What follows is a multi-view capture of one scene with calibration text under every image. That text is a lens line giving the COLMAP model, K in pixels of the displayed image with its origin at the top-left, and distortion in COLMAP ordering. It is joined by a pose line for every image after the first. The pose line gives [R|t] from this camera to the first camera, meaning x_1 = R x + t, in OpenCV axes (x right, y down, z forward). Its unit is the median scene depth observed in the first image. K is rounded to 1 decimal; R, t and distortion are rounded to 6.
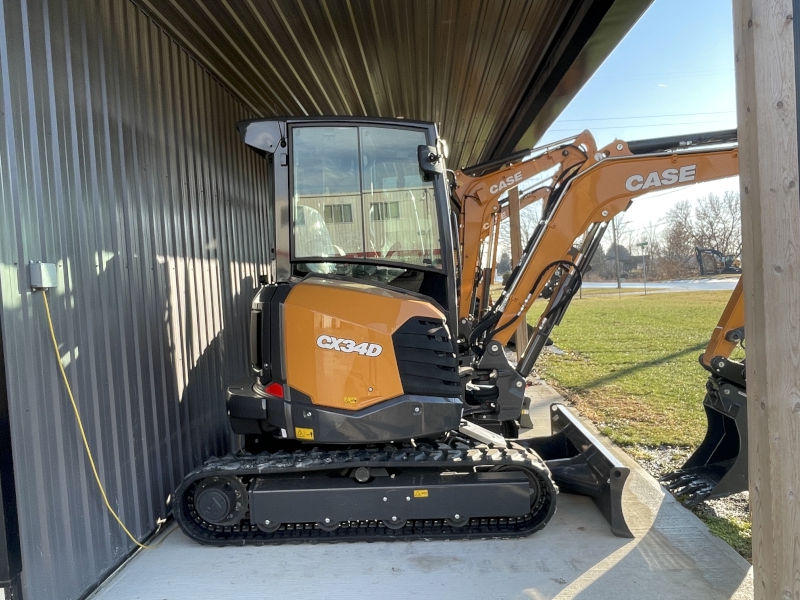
lens RADIAL K [[592.3, 0, 400.0], [0, 592.3, 300.0], [0, 0, 1]] dist [-0.003082, -0.001762]
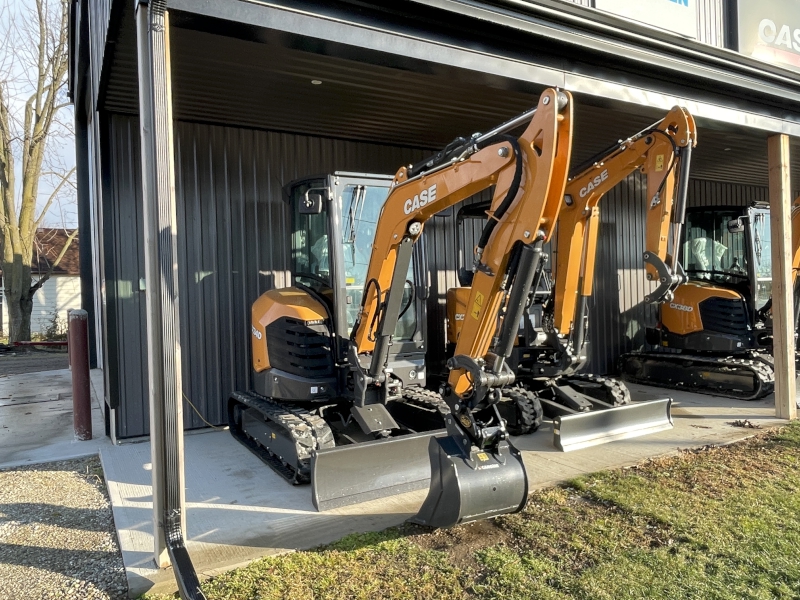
lens RADIAL K [[592.3, 0, 400.0], [0, 592.3, 300.0], [0, 0, 1]] dist [-0.003082, -0.001762]
pose [[0.528367, 0.051560, -0.847449, 1.445244], [-0.034803, 0.998631, 0.039059, -0.081549], [0.848302, 0.008856, 0.529438, 0.482982]]
